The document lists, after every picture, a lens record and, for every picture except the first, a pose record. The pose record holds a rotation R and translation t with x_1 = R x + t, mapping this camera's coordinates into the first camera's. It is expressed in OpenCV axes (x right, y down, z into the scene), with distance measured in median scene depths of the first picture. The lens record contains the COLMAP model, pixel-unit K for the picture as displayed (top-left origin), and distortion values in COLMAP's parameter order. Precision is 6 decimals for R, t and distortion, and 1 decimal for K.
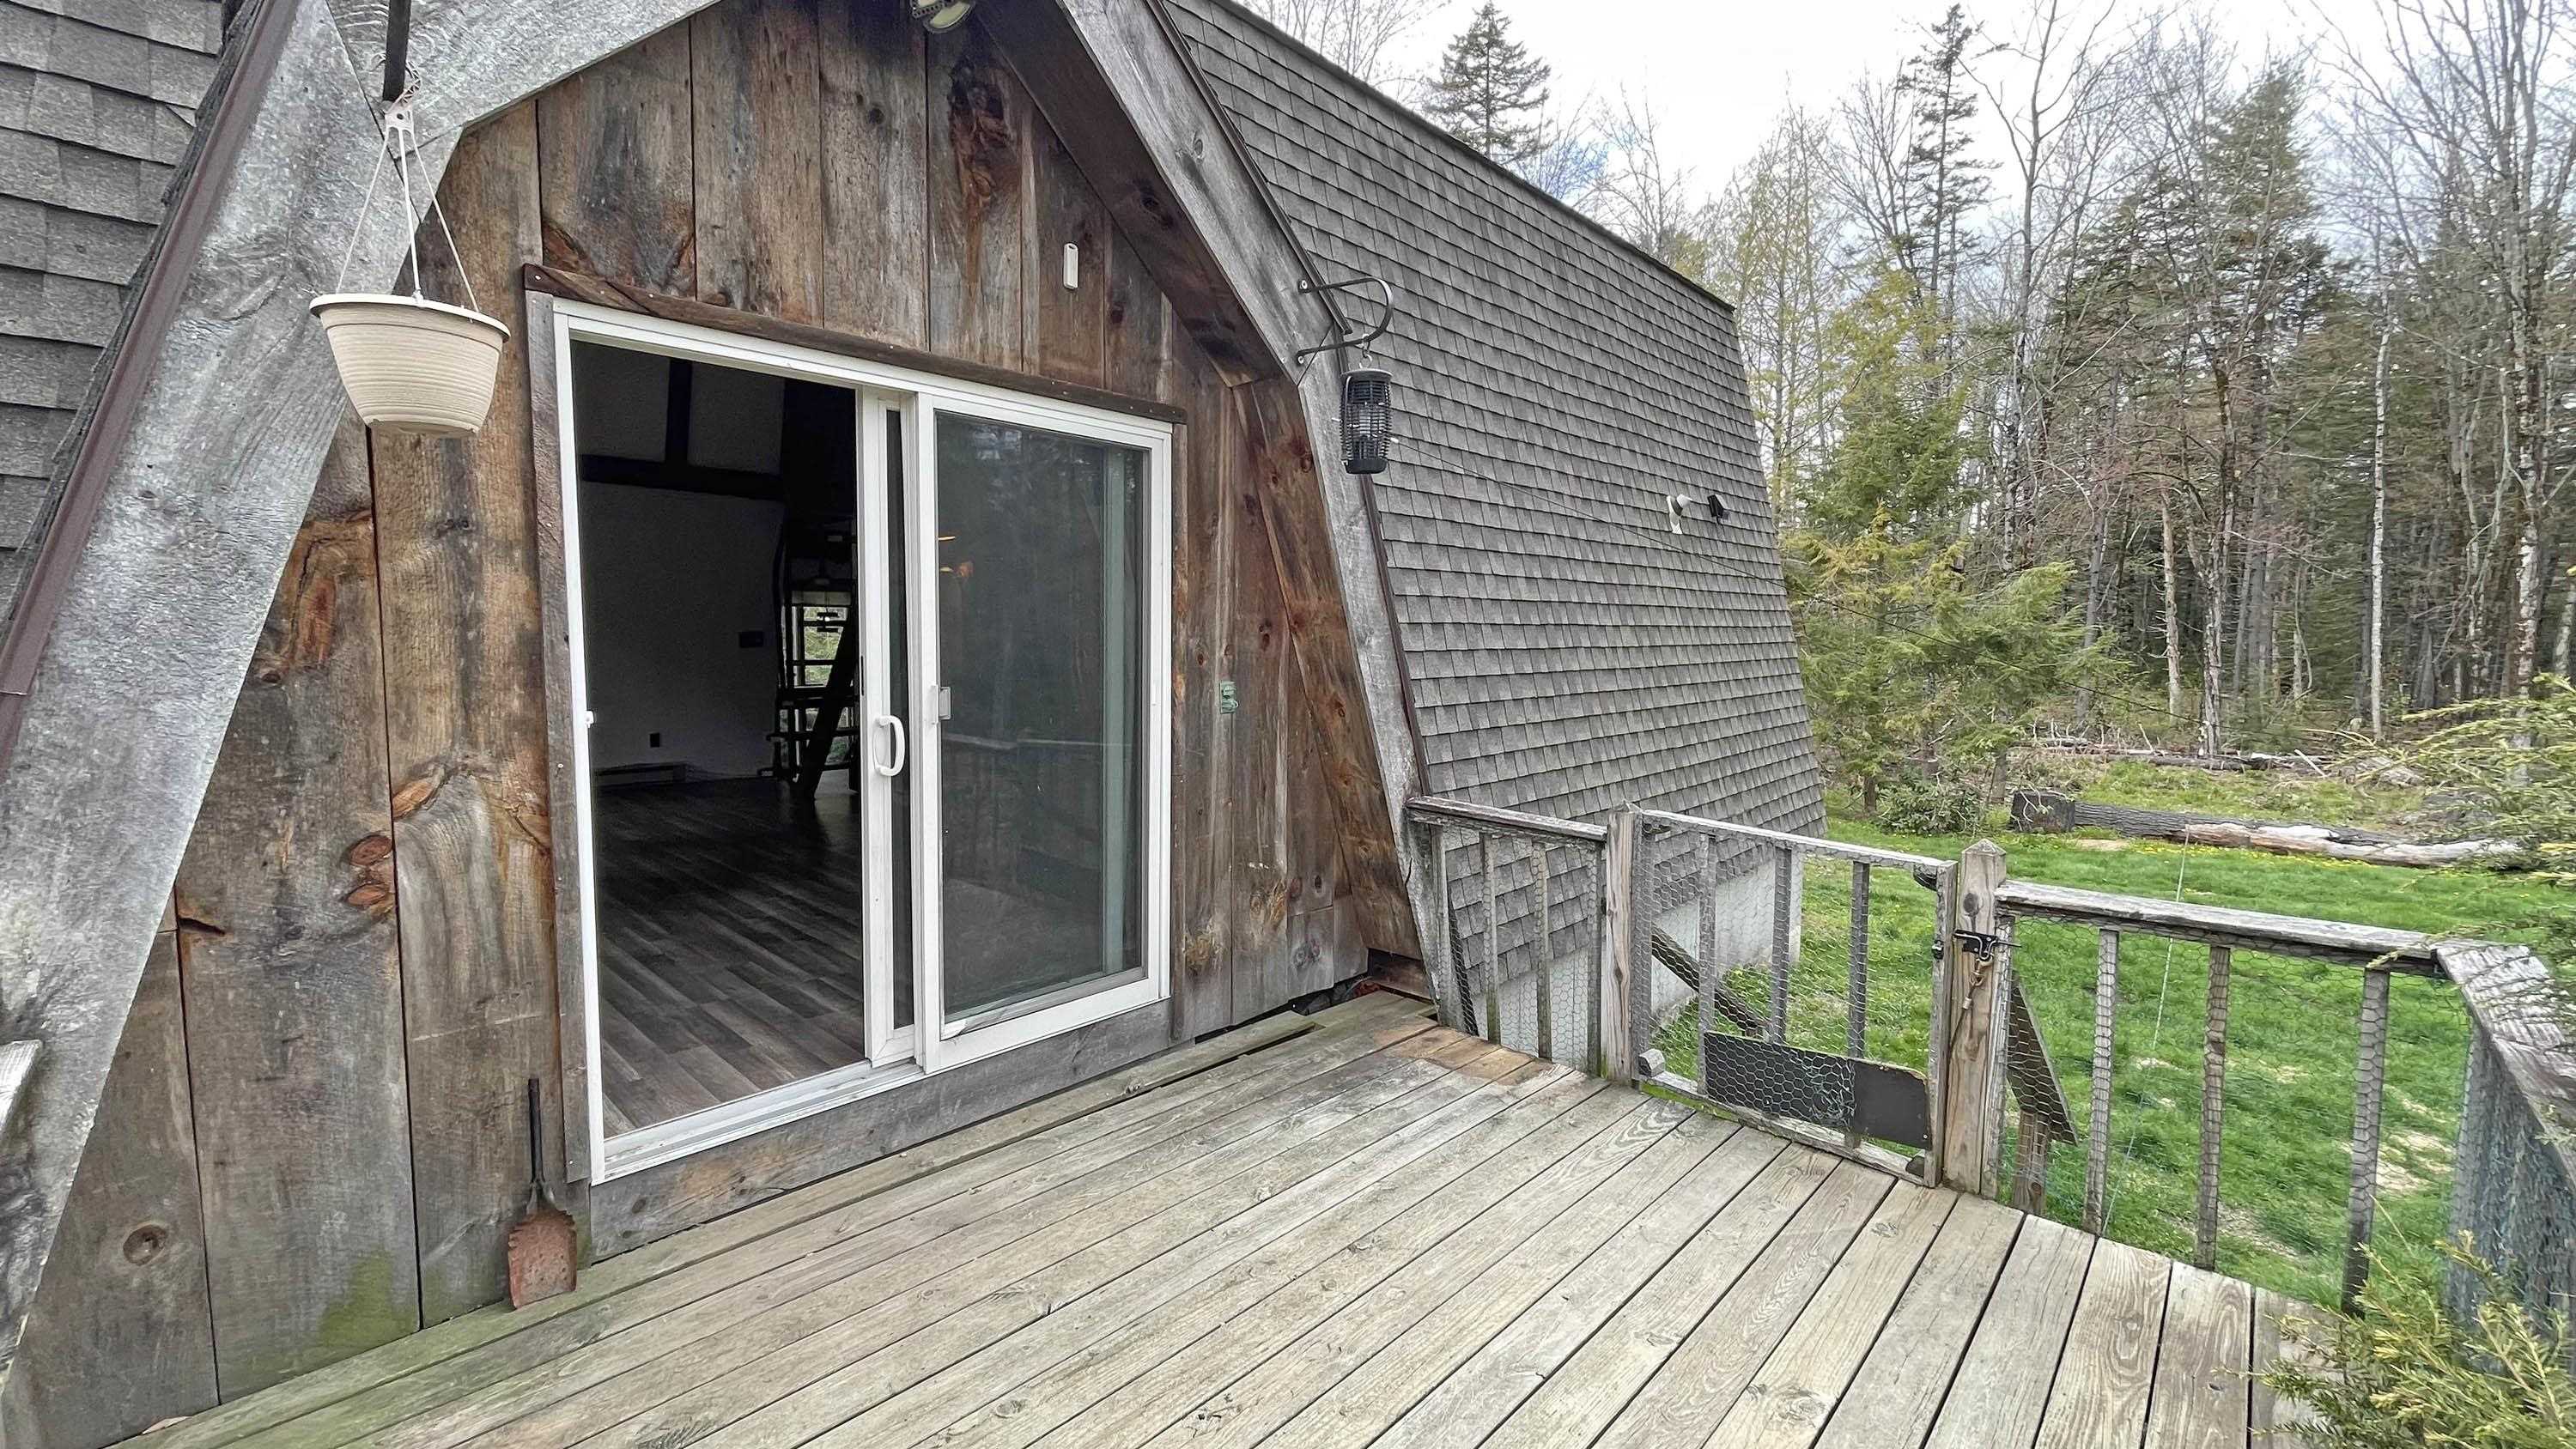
lens RADIAL K [[1045.2, 0, 1300.5], [0, 1045.2, 715.3], [0, 0, 1]] dist [-0.002054, -0.000075]
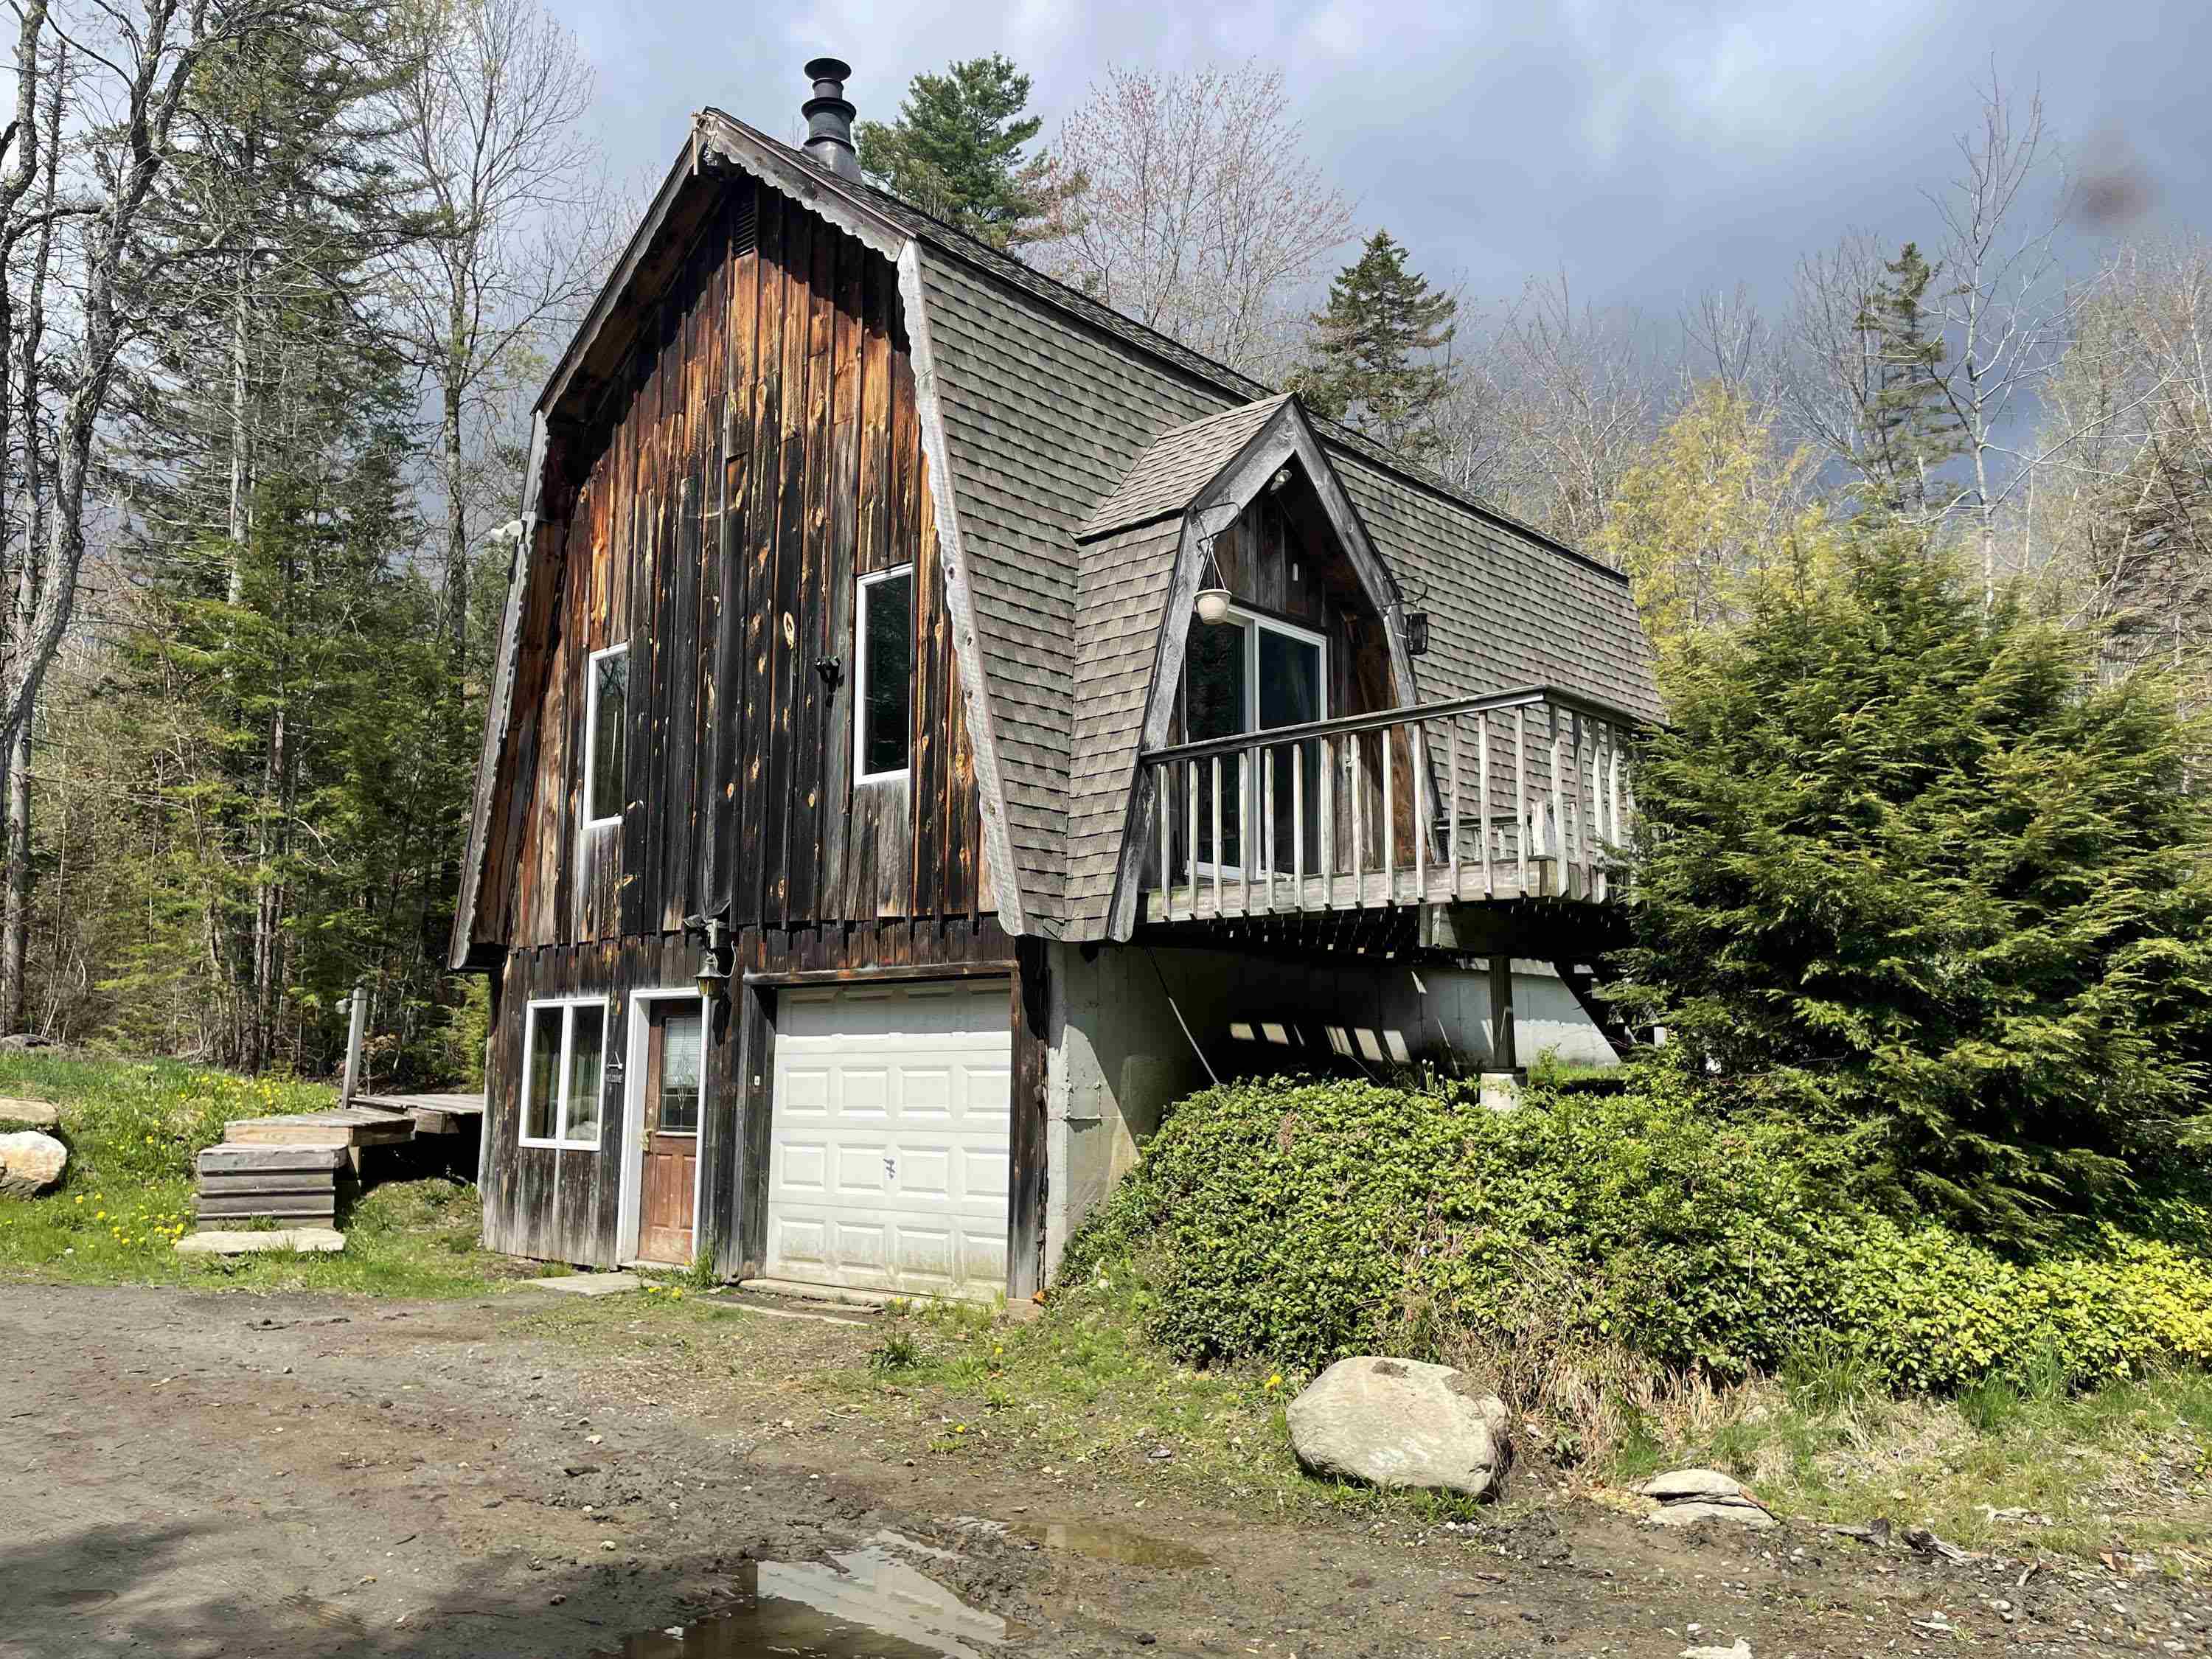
lens RADIAL K [[1738.8, 0, 1104.7], [0, 1738.8, 828.9], [0, 0, 1]] dist [0.014867, 0.001532]
pose [[0.999816, -0.004201, 0.018739, -0.332471], [0.008162, 0.976215, -0.216650, 0.460548], [-0.017383, 0.216763, 0.976069, -1.263361]]
